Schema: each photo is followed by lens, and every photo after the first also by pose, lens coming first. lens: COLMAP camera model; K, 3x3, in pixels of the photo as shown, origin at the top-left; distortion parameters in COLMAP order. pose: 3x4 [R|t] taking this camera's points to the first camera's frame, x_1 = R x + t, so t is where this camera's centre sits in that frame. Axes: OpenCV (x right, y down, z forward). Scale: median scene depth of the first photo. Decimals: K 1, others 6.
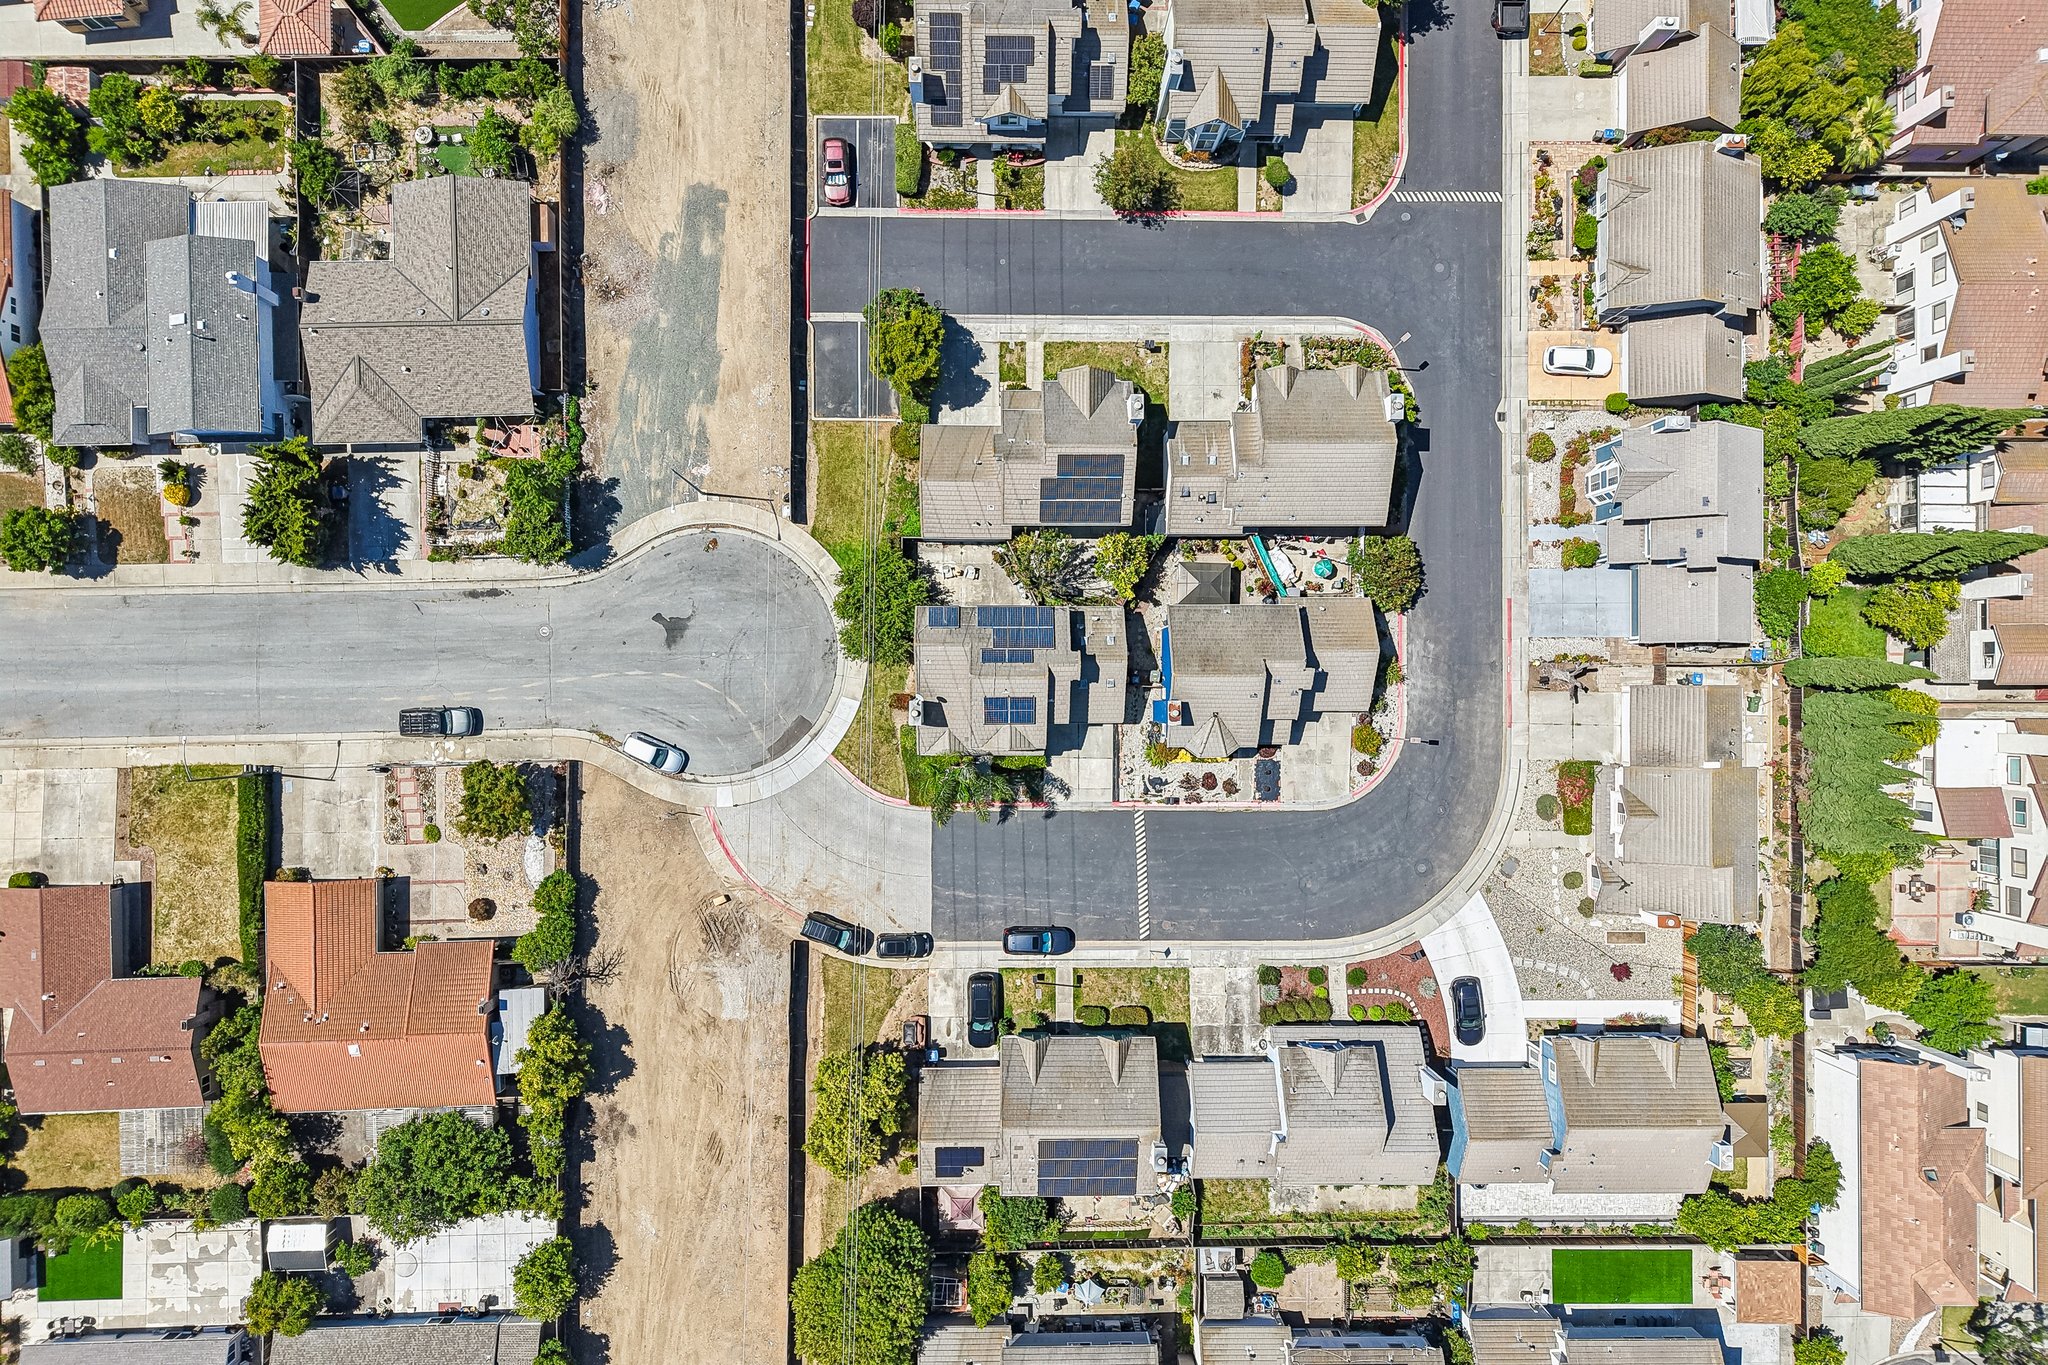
lens RADIAL K [[1340.0, 0, 1024.0], [0, 1340.0, 684.5], [0, 0, 1]] dist [0.003463, 0.001229]
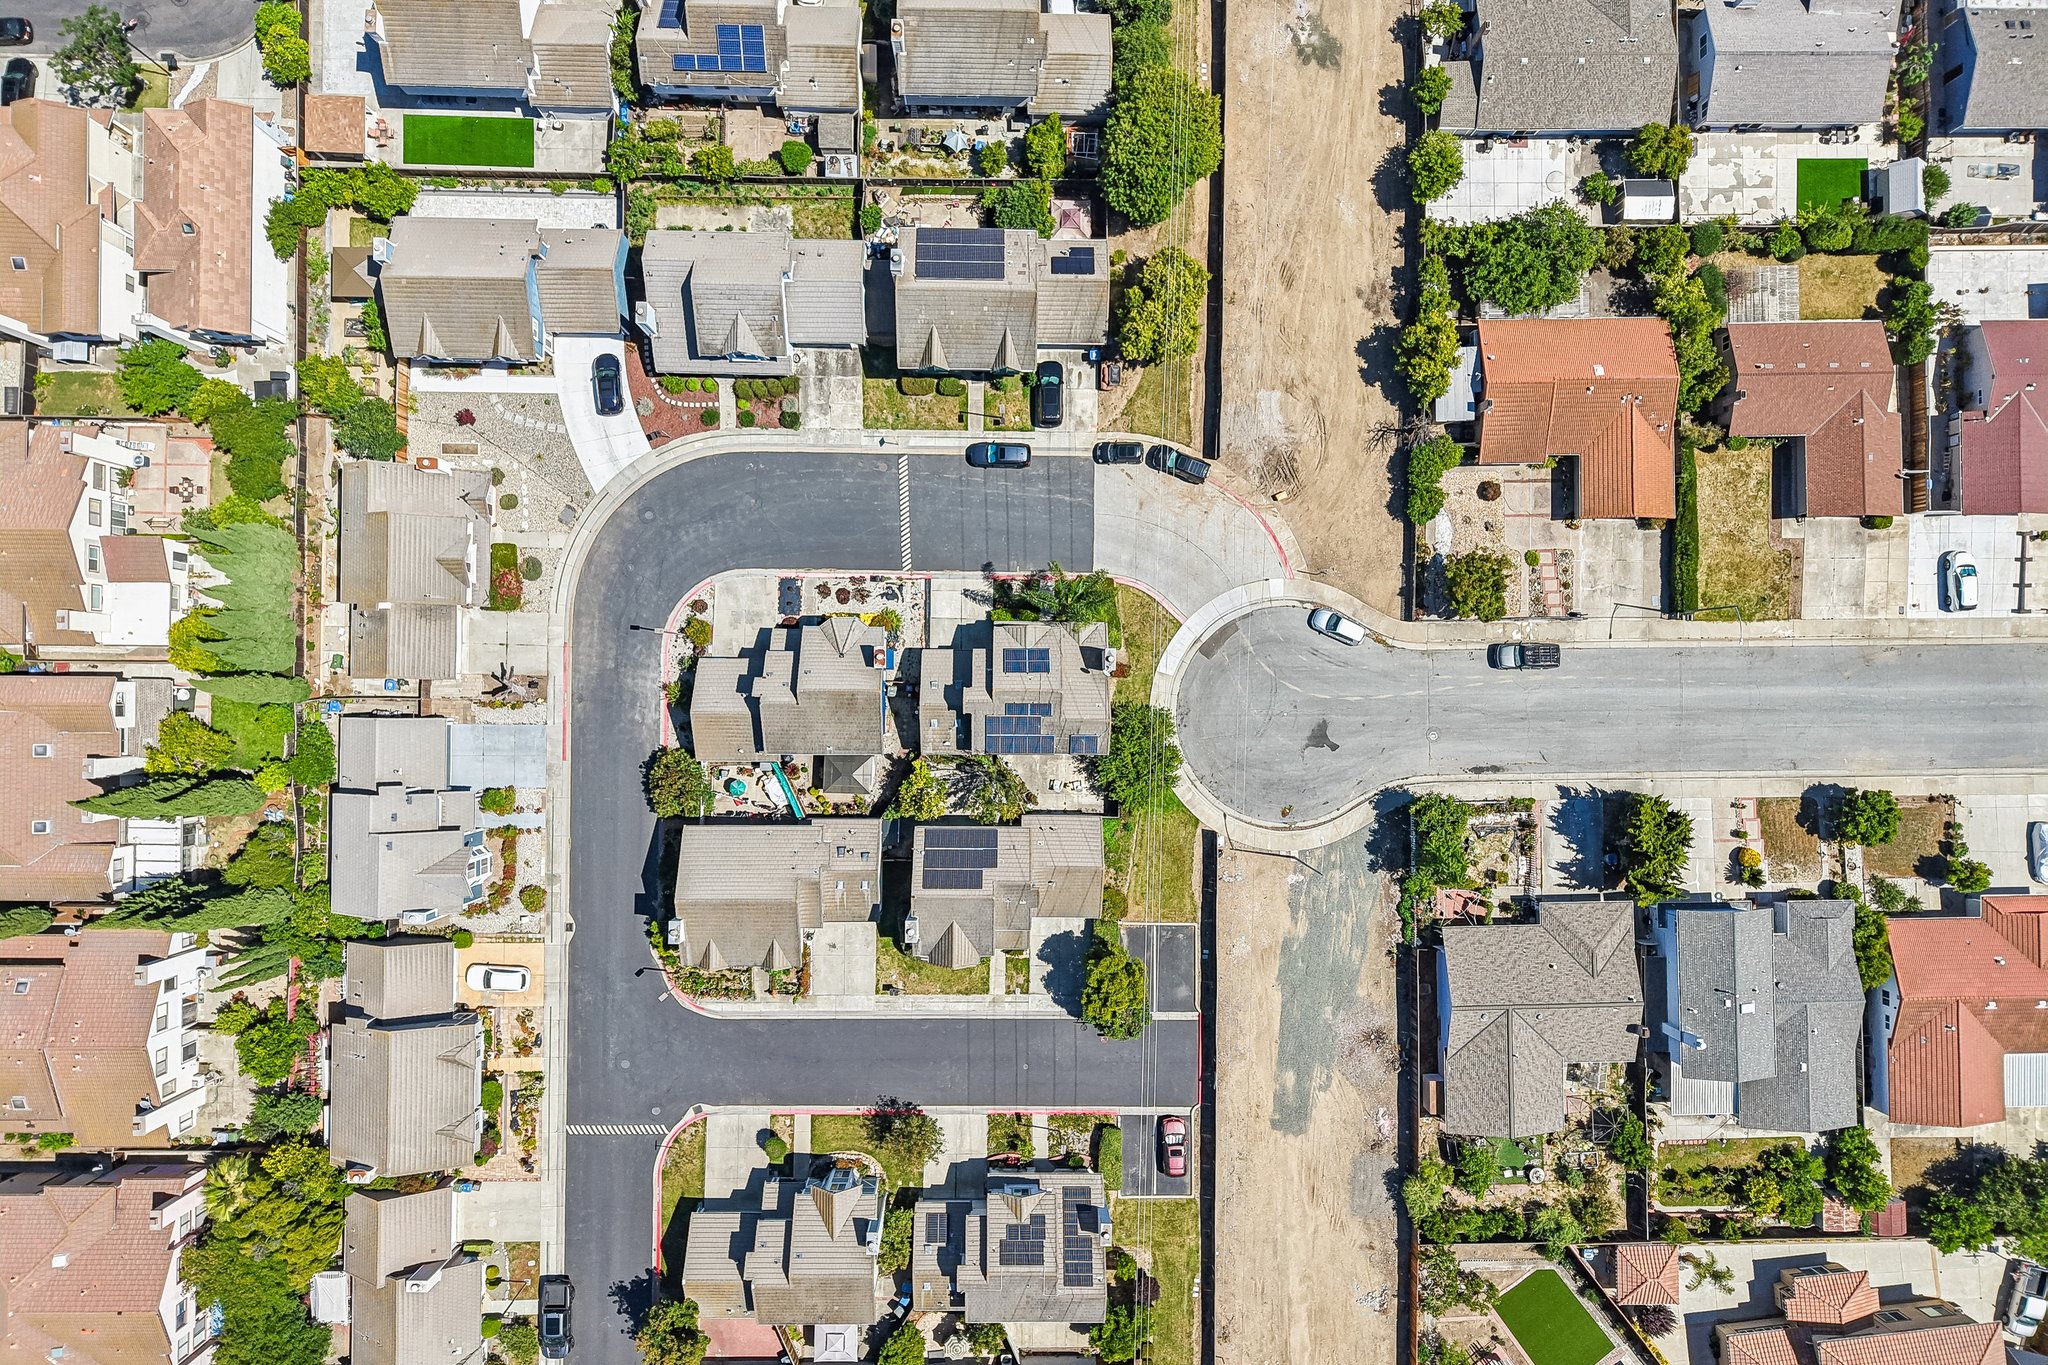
lens RADIAL K [[1340.0, 0, 1016.6], [0, 1340.0, 684.0], [0, 0, 1]] dist [0.003463, 0.001229]
pose [[-0.998888, -0.008635, -0.046350, 0.046401], [0.008088, -0.999896, 0.011976, -0.012558], [-0.046448, 0.011588, 0.998853, -0.112714]]
